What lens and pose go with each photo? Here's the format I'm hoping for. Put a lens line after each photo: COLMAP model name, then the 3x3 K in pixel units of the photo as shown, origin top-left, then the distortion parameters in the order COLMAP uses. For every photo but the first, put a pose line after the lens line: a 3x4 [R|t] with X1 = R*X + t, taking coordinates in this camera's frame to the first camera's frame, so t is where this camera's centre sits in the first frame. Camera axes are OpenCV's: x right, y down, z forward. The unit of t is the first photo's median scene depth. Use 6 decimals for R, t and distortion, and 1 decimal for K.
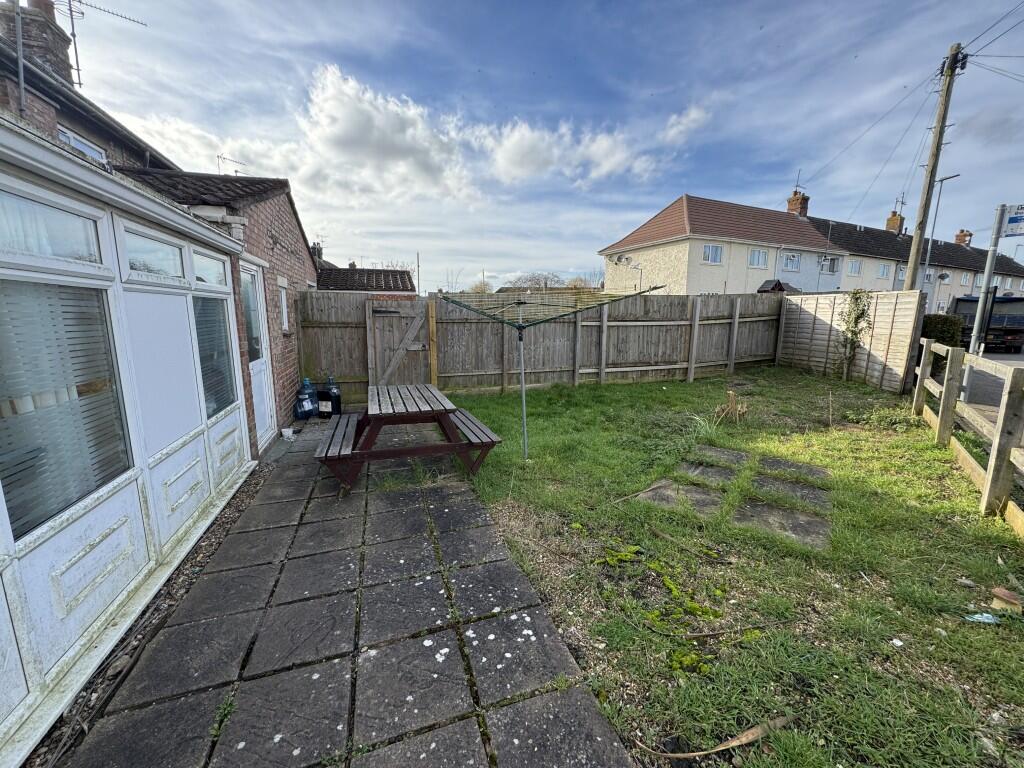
lens RADIAL K [[404.1, 0, 512.0], [0, 404.1, 384.0], [0, 0, 1]] dist [-0.000096, 0.000273]
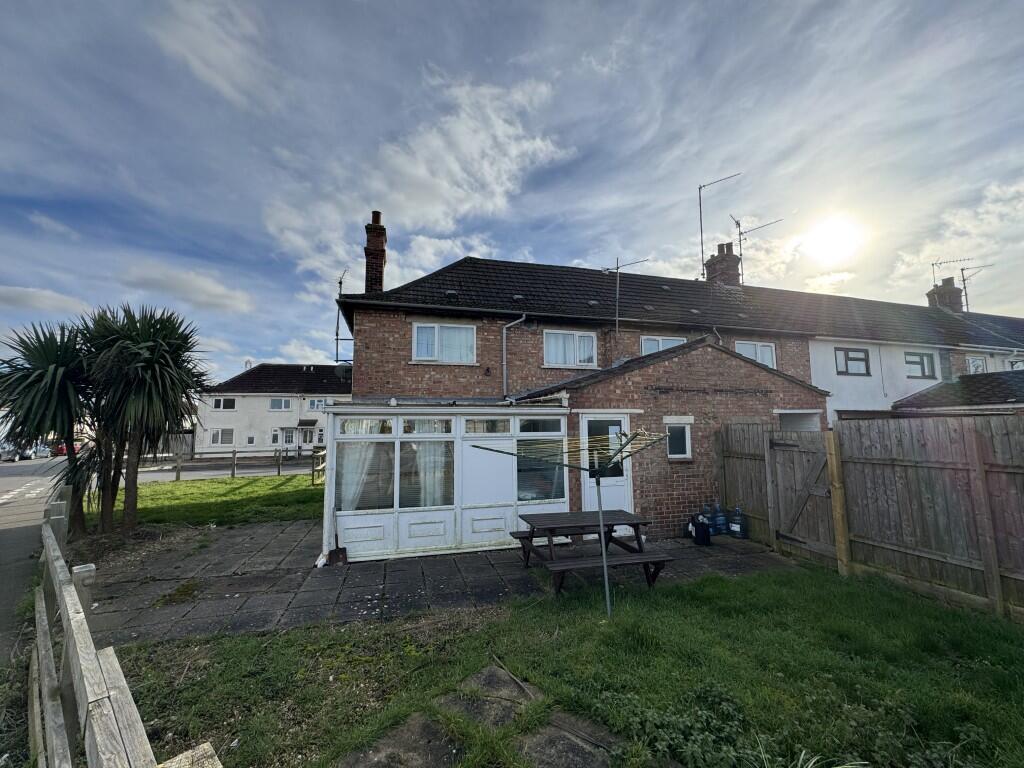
lens RADIAL K [[404.1, 0, 512.0], [0, 404.1, 384.0], [0, 0, 1]] dist [-0.000096, 0.000273]
pose [[-0.040853, -0.114352, -0.992600, 1.074384], [-0.163442, 0.980813, -0.106267, -0.215098], [0.985707, 0.157891, -0.058759, 0.817930]]
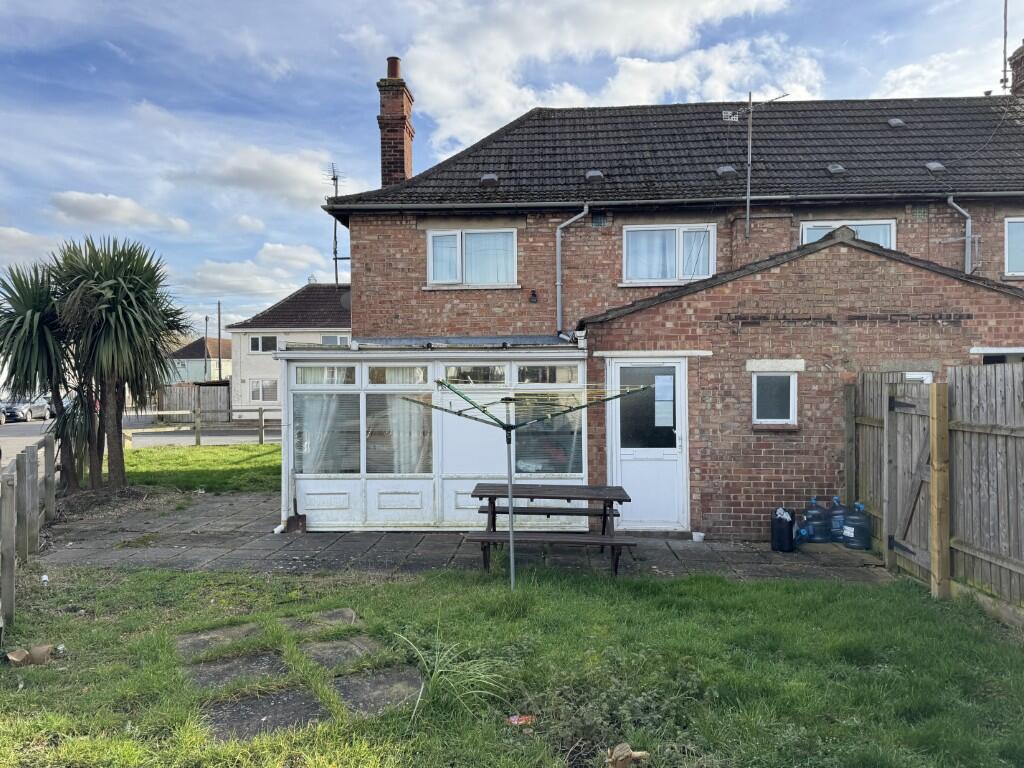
lens RADIAL K [[708.6, 0, 512.0], [0, 708.6, 384.0], [0, 0, 1]] dist [0.099634, -0.122902]
pose [[-0.351294, -0.001495, -0.936264, 1.441741], [-0.157964, 0.985758, 0.057695, -0.322547], [0.922843, 0.168164, -0.346527, 1.517311]]
